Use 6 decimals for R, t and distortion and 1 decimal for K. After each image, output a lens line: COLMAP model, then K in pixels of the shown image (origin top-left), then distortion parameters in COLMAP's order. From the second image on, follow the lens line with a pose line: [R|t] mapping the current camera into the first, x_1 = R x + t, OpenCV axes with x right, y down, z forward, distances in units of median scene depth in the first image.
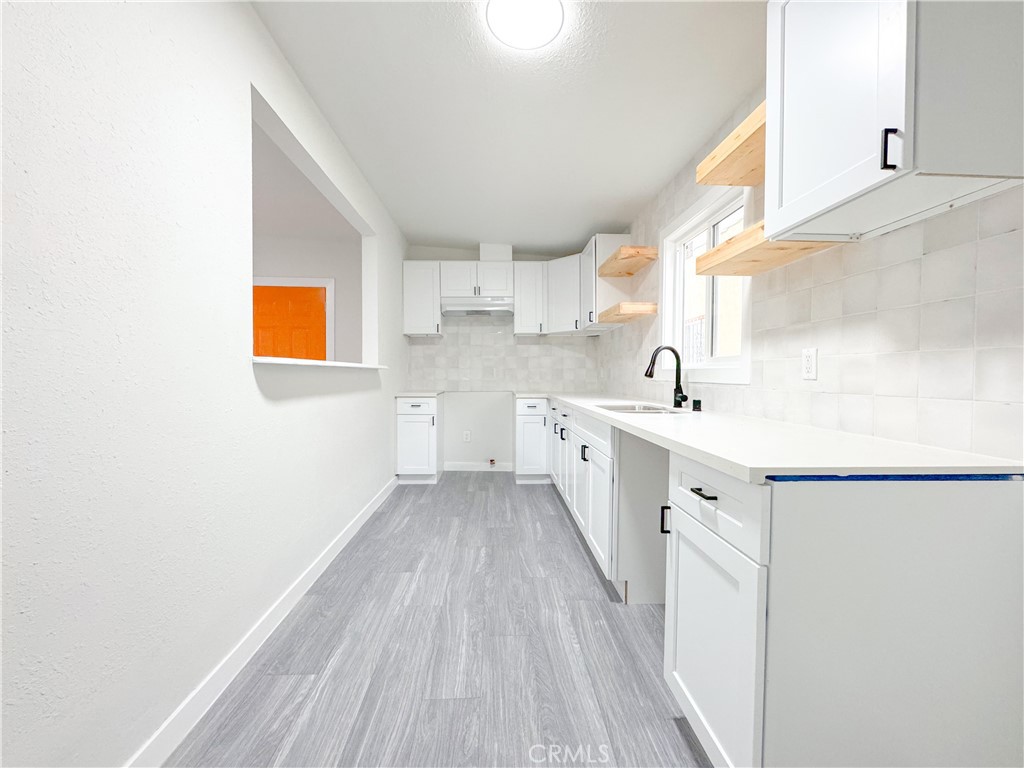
lens RADIAL K [[409.5, 0, 513.6], [0, 409.5, 382.9], [0, 0, 1]] dist [-0.002202, 0.000343]
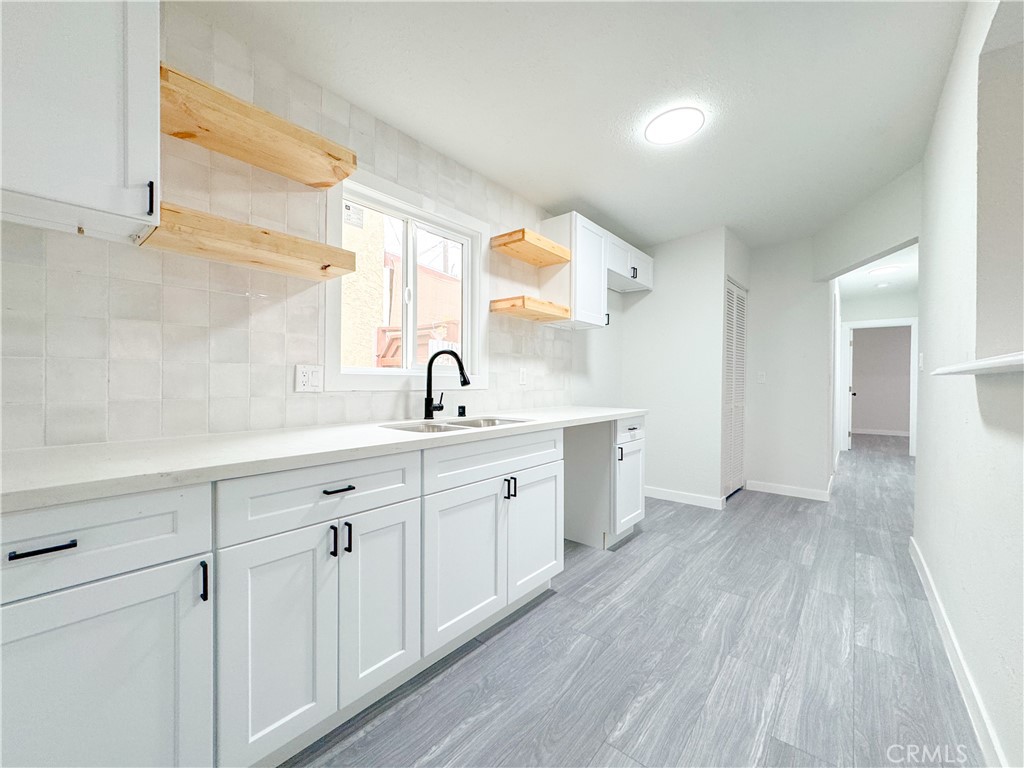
lens RADIAL K [[409.5, 0, 513.6], [0, 409.5, 382.9], [0, 0, 1]] dist [-0.002202, 0.000343]
pose [[-0.732689, -0.012322, 0.680452, -0.313488], [0.004815, 0.999717, 0.023288, -0.035992], [-0.680547, 0.020339, -0.732422, 1.428007]]
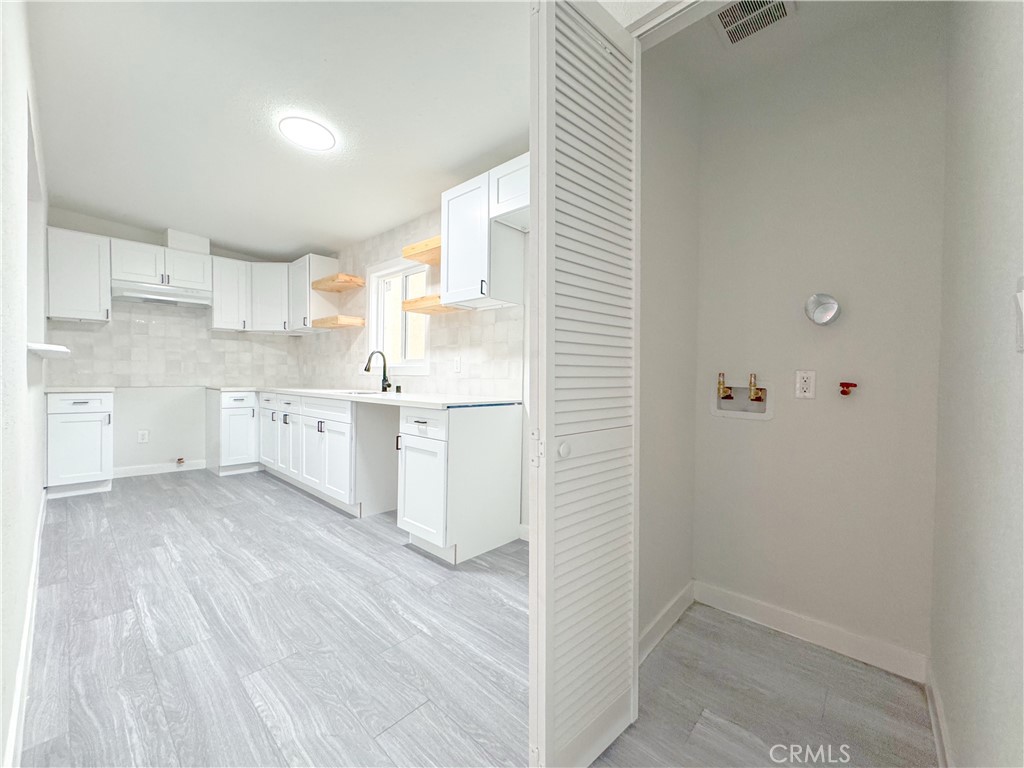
lens RADIAL K [[409.5, 0, 513.6], [0, 409.5, 382.9], [0, 0, 1]] dist [-0.002202, 0.000343]
pose [[0.709463, -0.004064, 0.704731, -0.303200], [0.004173, 0.999990, 0.001566, 0.025157], [-0.704731, 0.001830, 0.709472, -0.378915]]
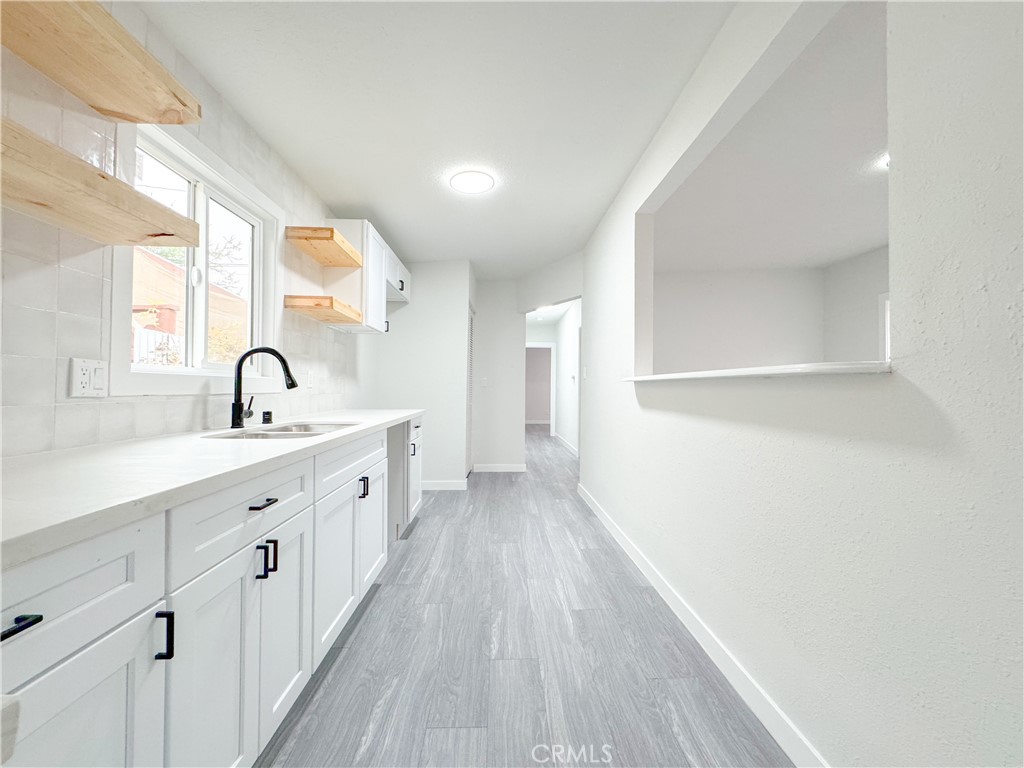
lens RADIAL K [[409.5, 0, 513.6], [0, 409.5, 382.9], [0, 0, 1]] dist [-0.002202, 0.000343]
pose [[-0.999847, -0.011773, 0.012960, -0.107407], [-0.011646, 0.999883, 0.009869, -0.034024], [-0.013075, 0.009717, -0.999867, 1.636399]]
